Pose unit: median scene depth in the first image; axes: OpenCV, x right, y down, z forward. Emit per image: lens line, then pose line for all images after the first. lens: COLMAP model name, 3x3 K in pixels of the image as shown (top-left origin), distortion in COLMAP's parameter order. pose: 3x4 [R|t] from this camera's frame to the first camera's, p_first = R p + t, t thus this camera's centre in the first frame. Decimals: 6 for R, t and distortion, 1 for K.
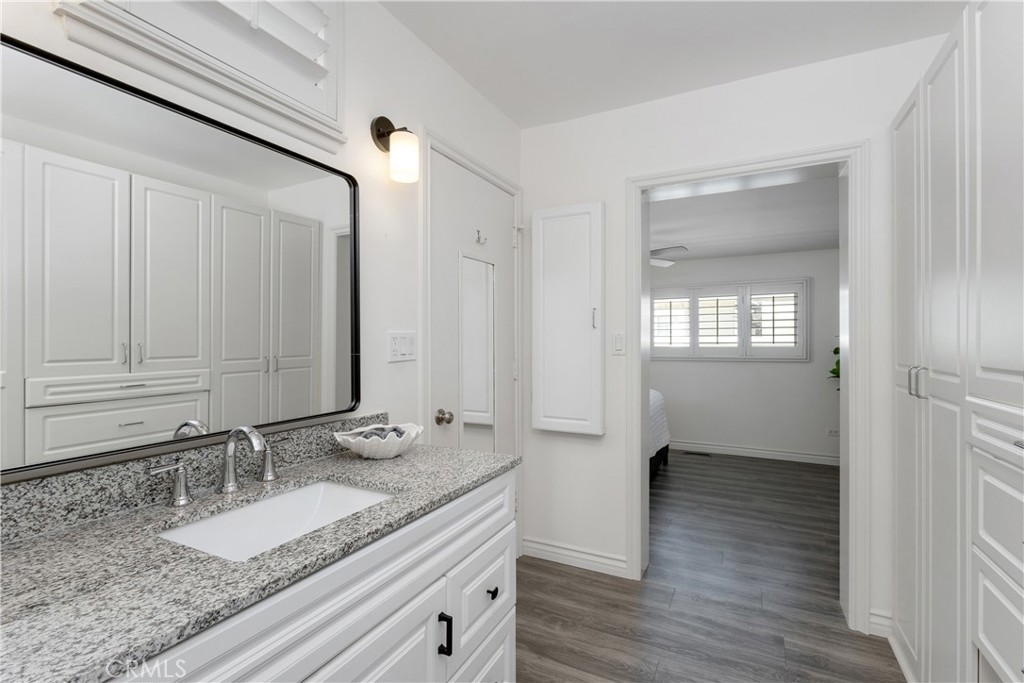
lens RADIAL K [[475.4, 0, 511.7], [0, 475.4, 341.3], [0, 0, 1]] dist [-0.003350, 0.003687]
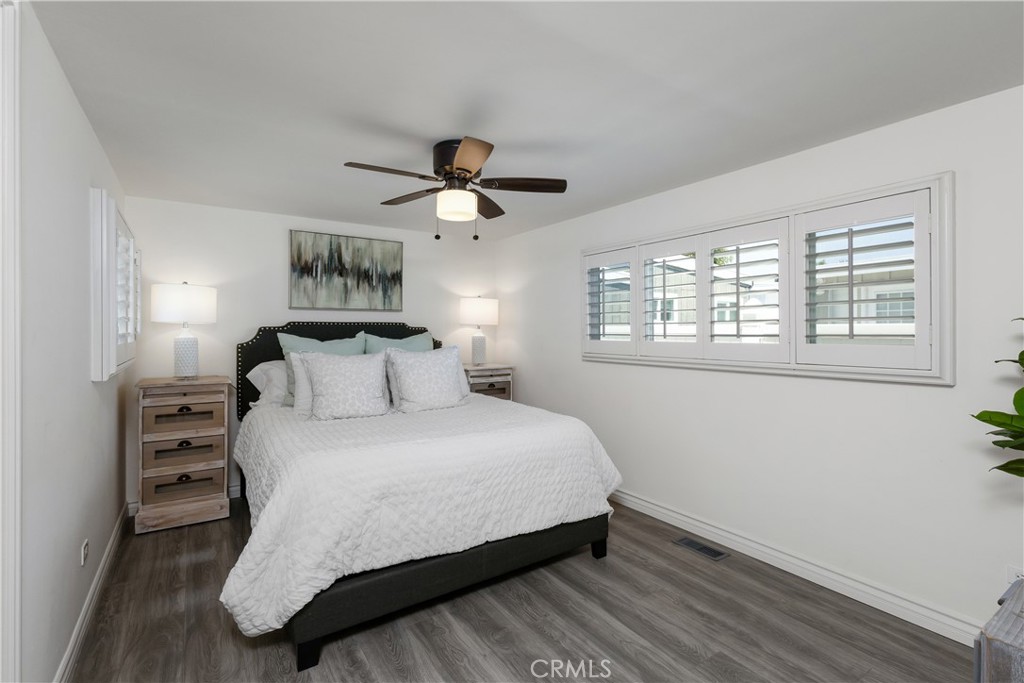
lens RADIAL K [[475.4, 0, 508.6], [0, 475.4, 331.6], [0, 0, 1]] dist [-0.003350, 0.003687]
pose [[0.870887, 0.002329, -0.491479, 0.849300], [-0.002415, 0.999997, 0.000460, -0.001824], [0.491478, 0.000787, 0.870890, 0.802565]]
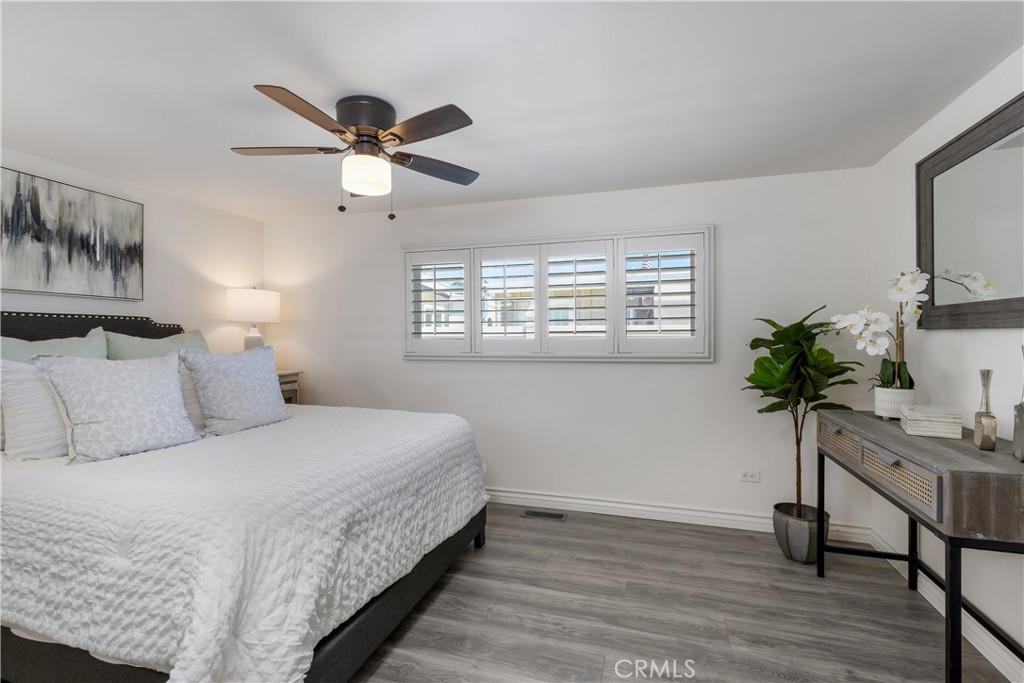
lens RADIAL K [[475.4, 0, 511.9], [0, 475.4, 341.7], [0, 0, 1]] dist [-0.003350, 0.003687]
pose [[0.984837, -0.002068, 0.173468, 0.449100], [0.001148, 0.999985, 0.005404, 0.022240], [-0.173477, -0.005123, 0.984825, 0.748720]]
